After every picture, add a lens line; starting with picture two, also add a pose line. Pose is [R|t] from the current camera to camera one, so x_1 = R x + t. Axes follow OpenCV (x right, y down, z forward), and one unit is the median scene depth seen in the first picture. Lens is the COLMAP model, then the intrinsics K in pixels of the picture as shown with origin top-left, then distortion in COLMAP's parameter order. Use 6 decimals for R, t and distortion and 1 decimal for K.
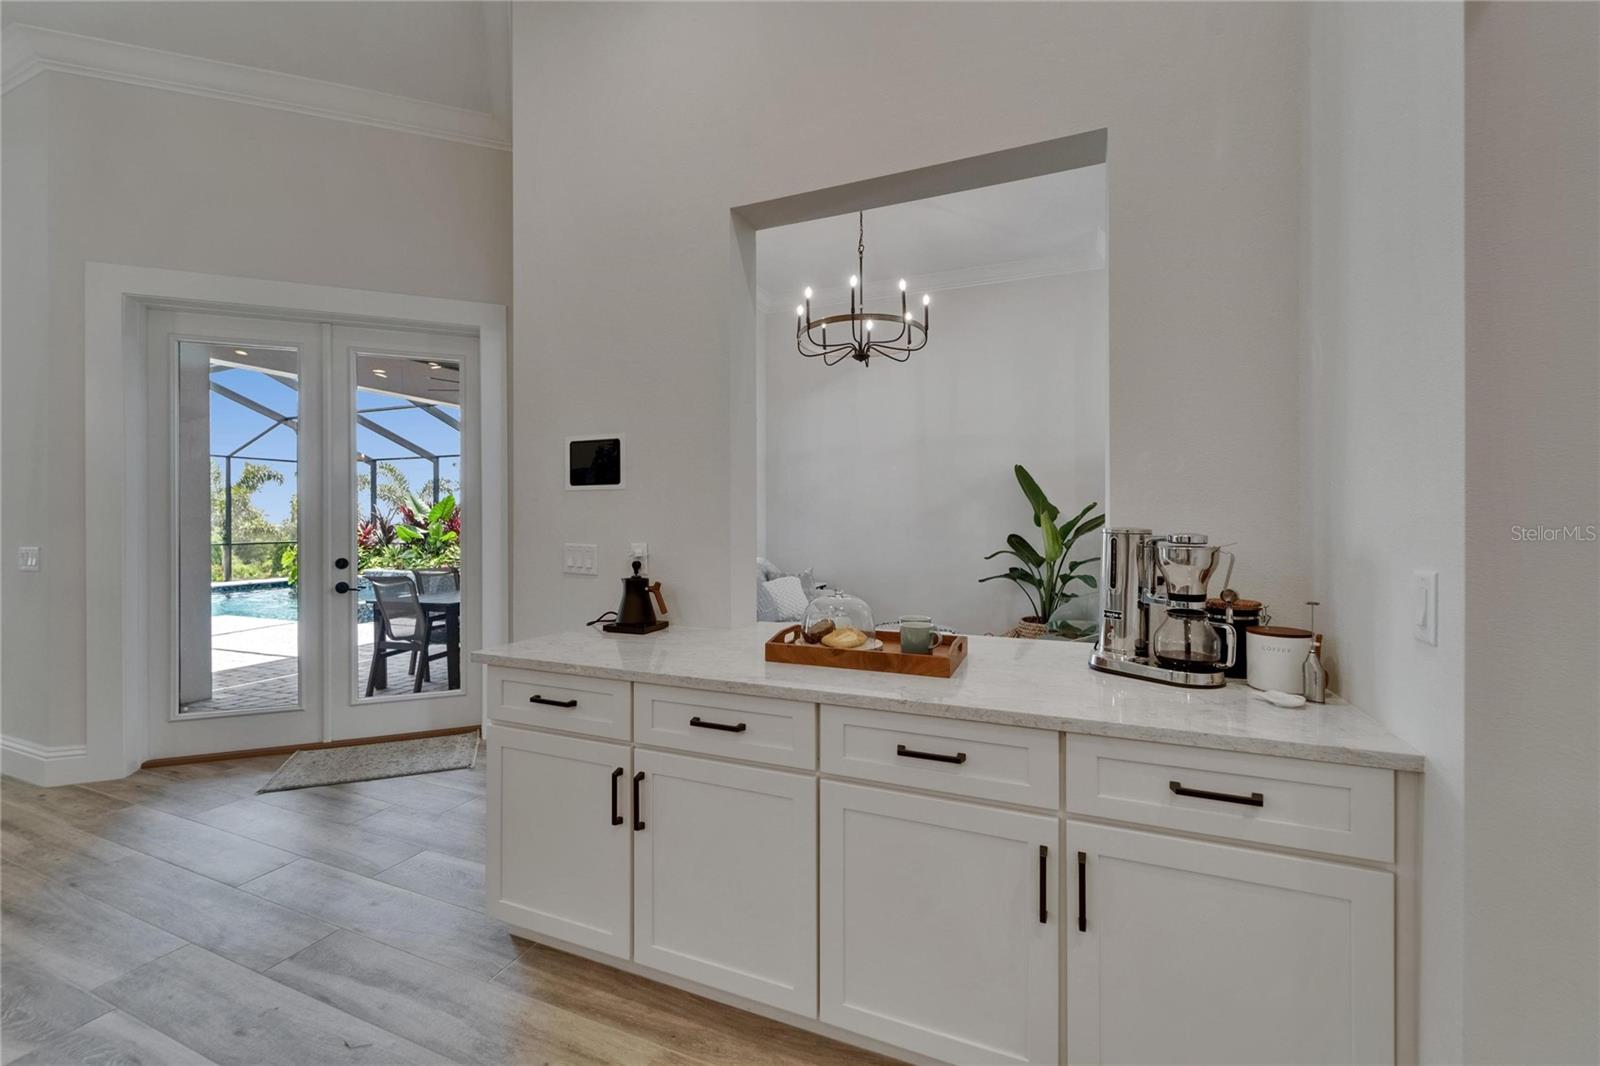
lens RADIAL K [[650.5, 0, 799.5], [0, 650.5, 532.9], [0, 0, 1]] dist [0.003521, -0.000436]
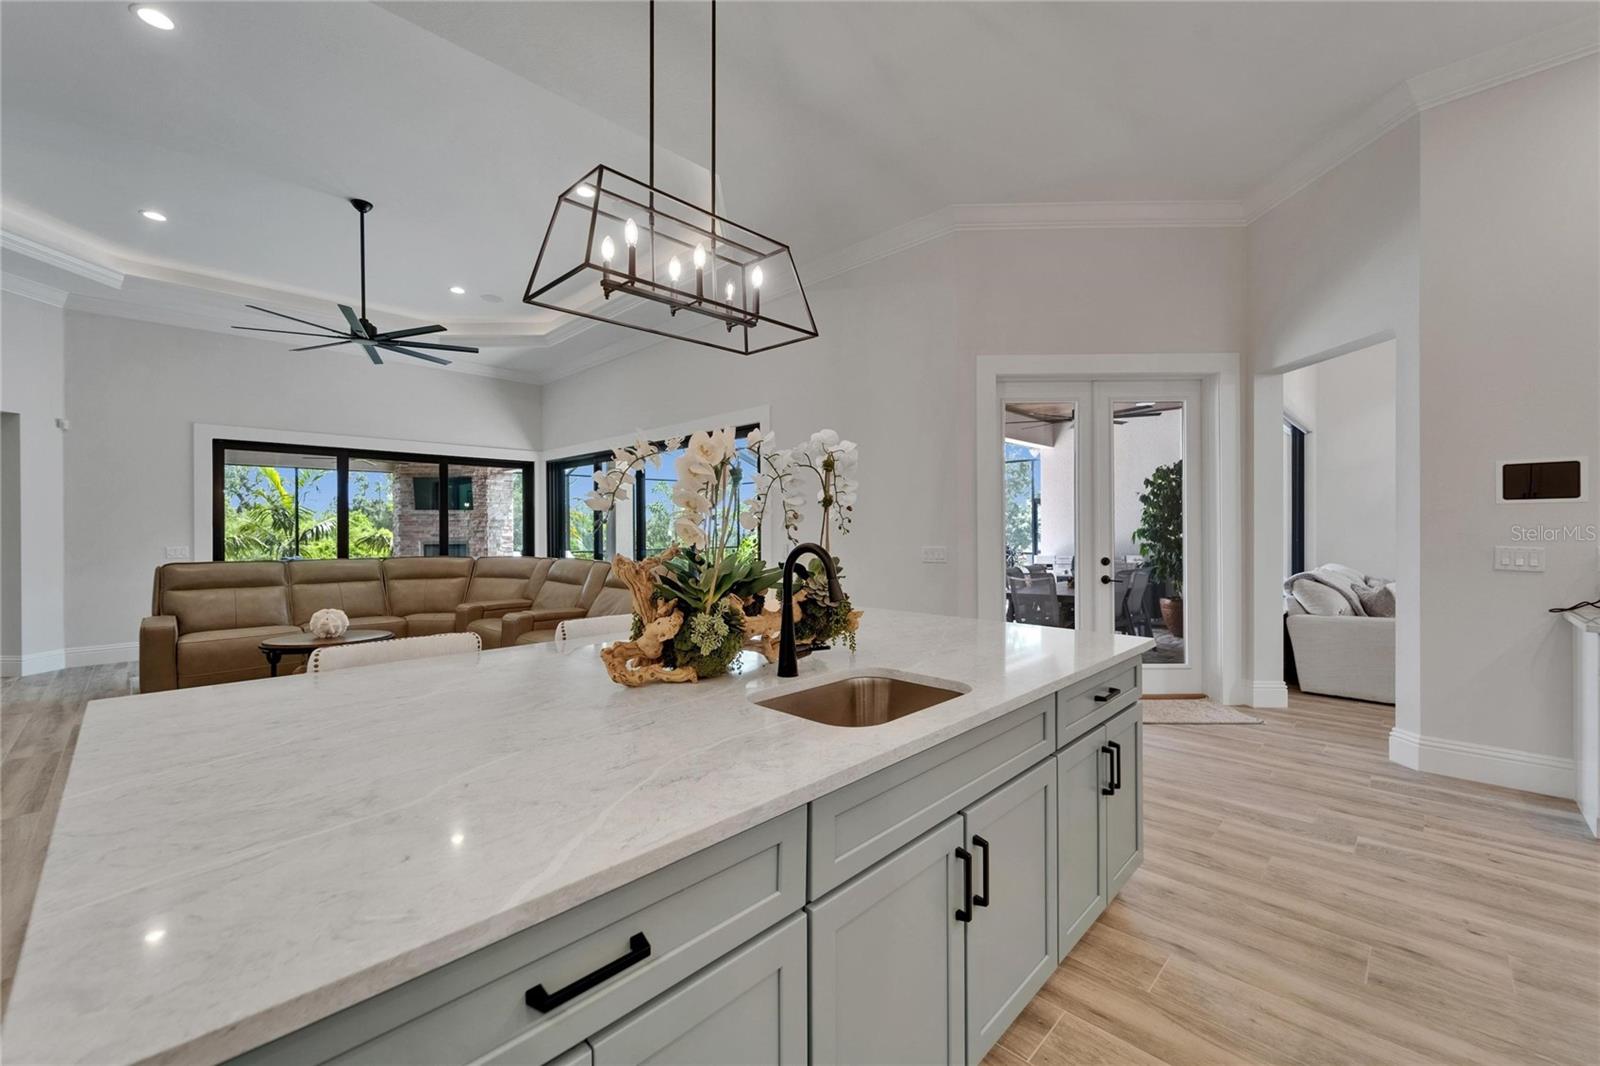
lens RADIAL K [[650.5, 0, 805.7], [0, 650.5, 535.6], [0, 0, 1]] dist [0.003521, -0.000436]
pose [[0.928170, -0.000065, -0.372157, -0.496159], [-0.003725, 0.999948, -0.009465, 0.005845], [0.372138, 0.010172, 0.928122, -0.286138]]
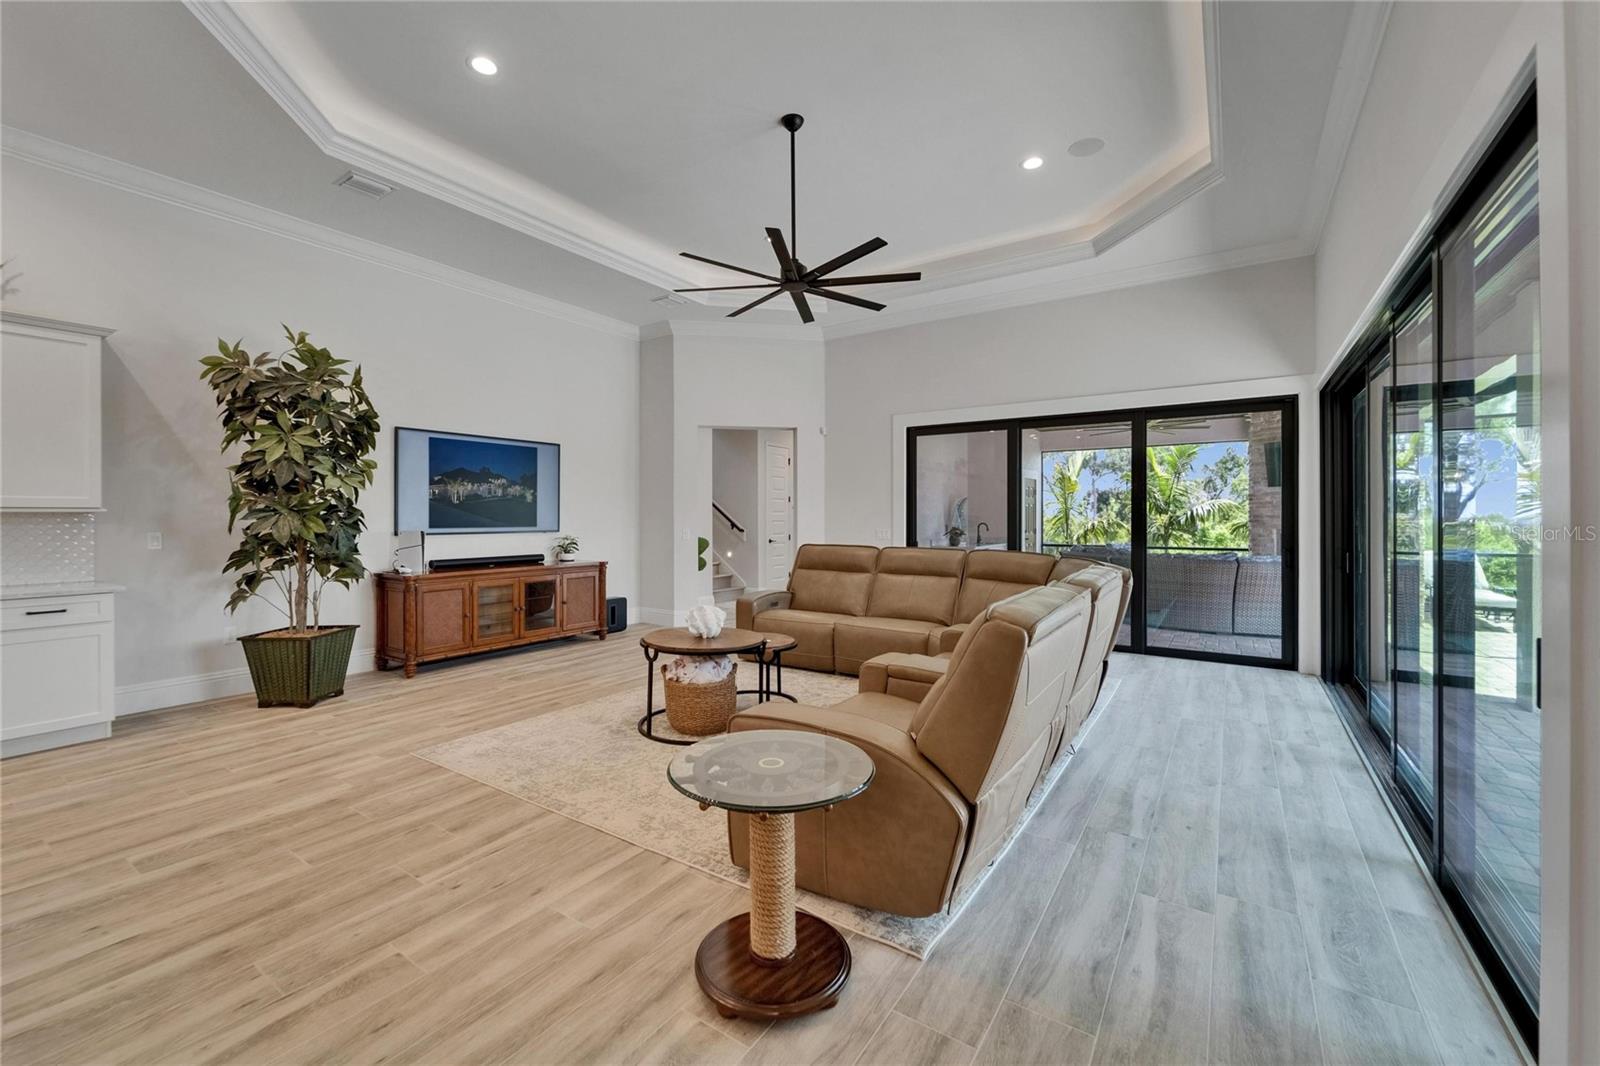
lens RADIAL K [[650.5, 0, 775.4], [0, 650.5, 510.9], [0, 0, 1]] dist [0.003521, -0.000436]
pose [[-0.210033, -0.008722, -0.977655, -0.671713], [-0.016278, 0.999853, -0.005423, -0.008052], [0.977559, 0.014775, -0.210144, 0.429999]]
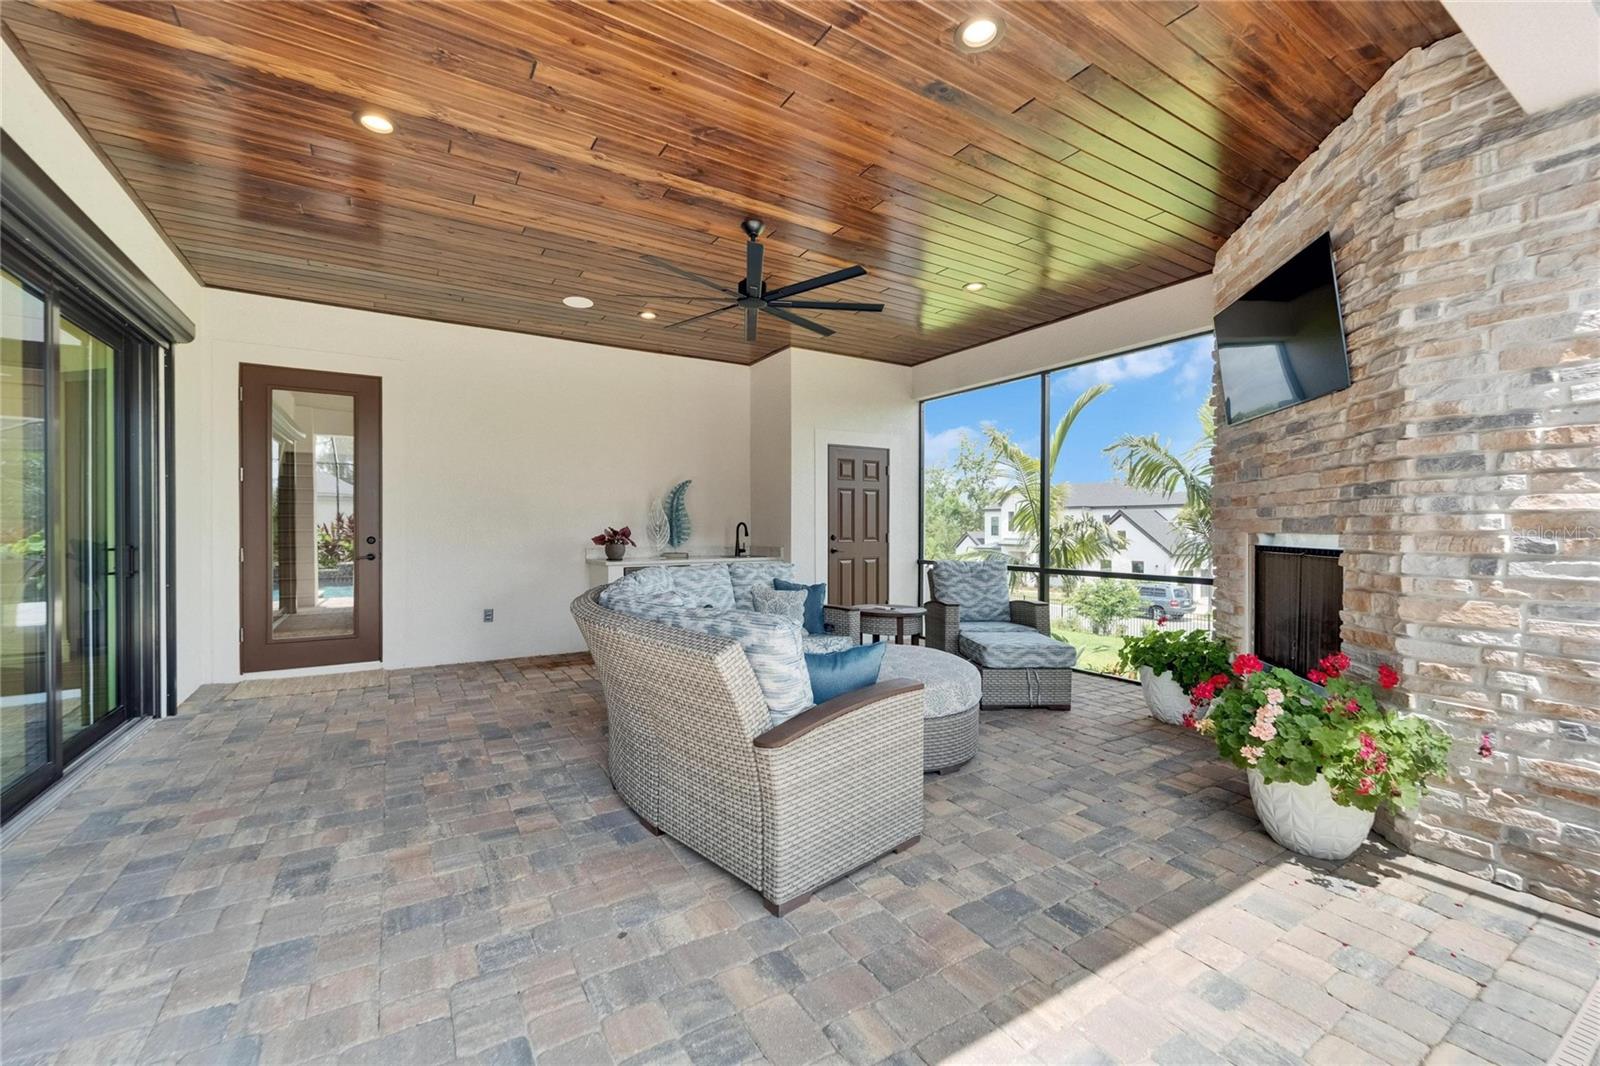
lens RADIAL K [[650.5, 0, 784.3], [0, 650.5, 520.9], [0, 0, 1]] dist [0.003521, -0.000436]
pose [[-0.596810, -0.008238, -0.802341, -1.828206], [-0.015888, 0.999873, 0.001553, 0.001527], [0.802226, 0.013674, -0.596864, 1.377424]]
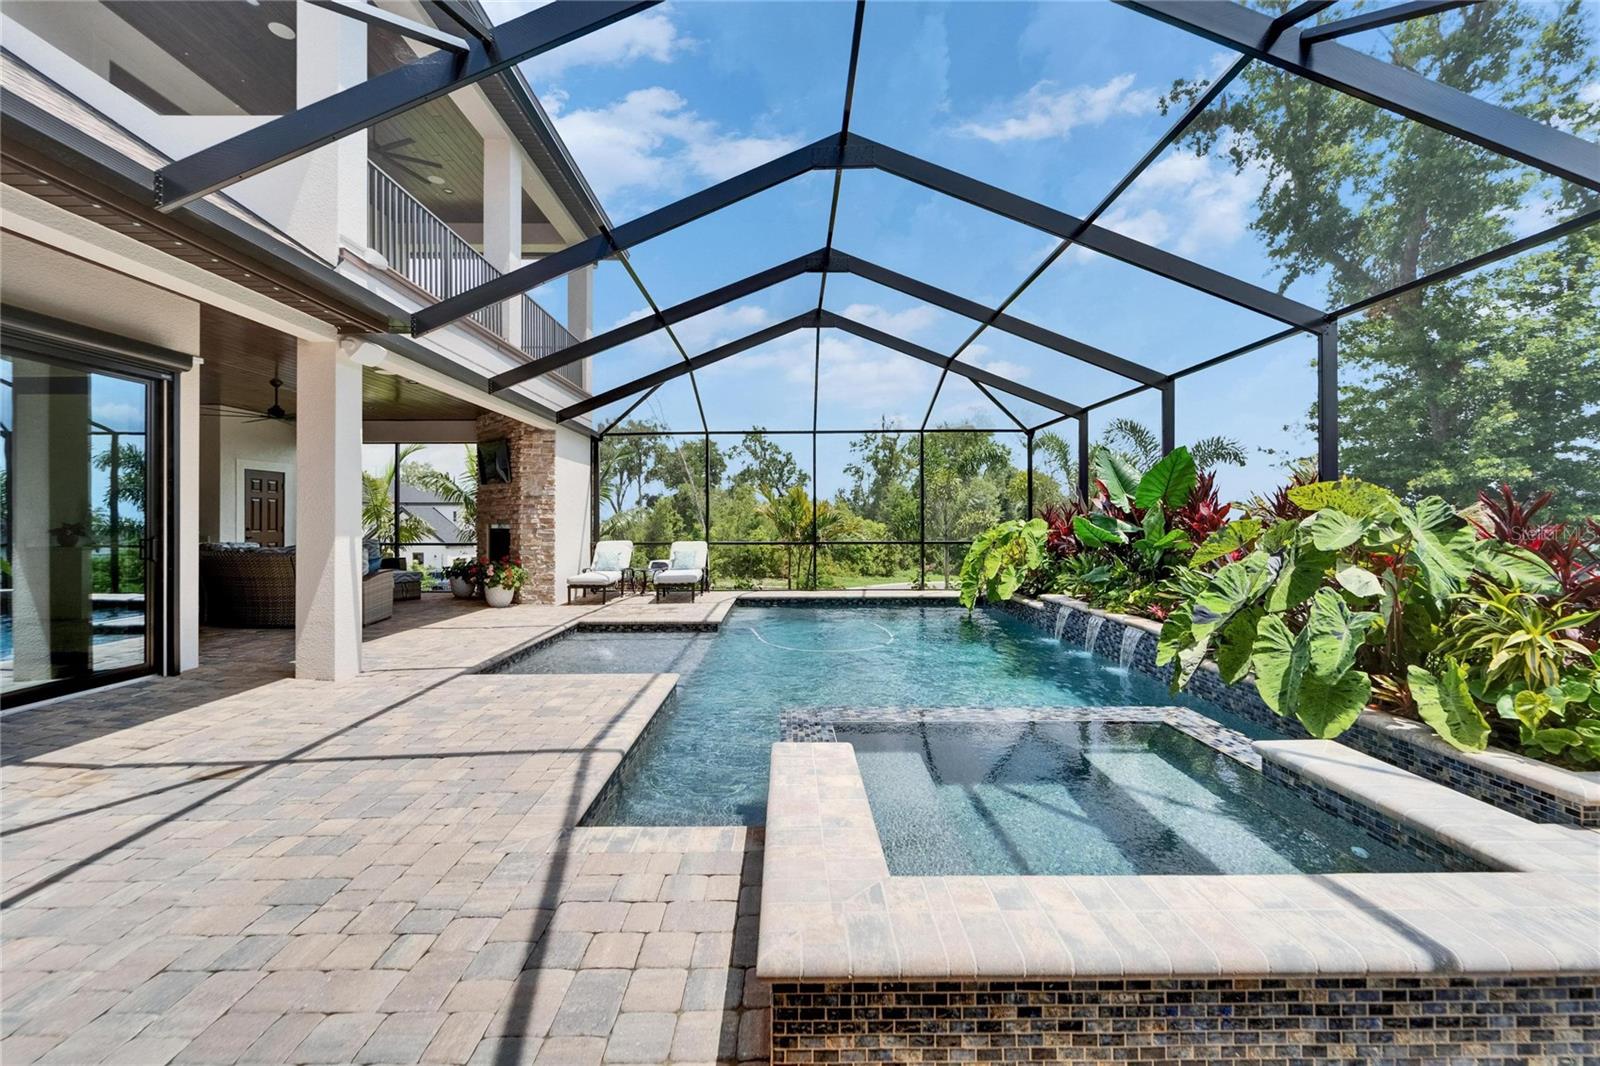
lens RADIAL K [[650.5, 0, 806.5], [0, 650.5, 520.2], [0, 0, 1]] dist [0.003521, -0.000436]
pose [[0.391780, -0.001180, -0.920058, -0.564607], [-0.016357, 0.999832, -0.008248, -0.002627], [0.919913, 0.018281, 0.391695, 1.469465]]
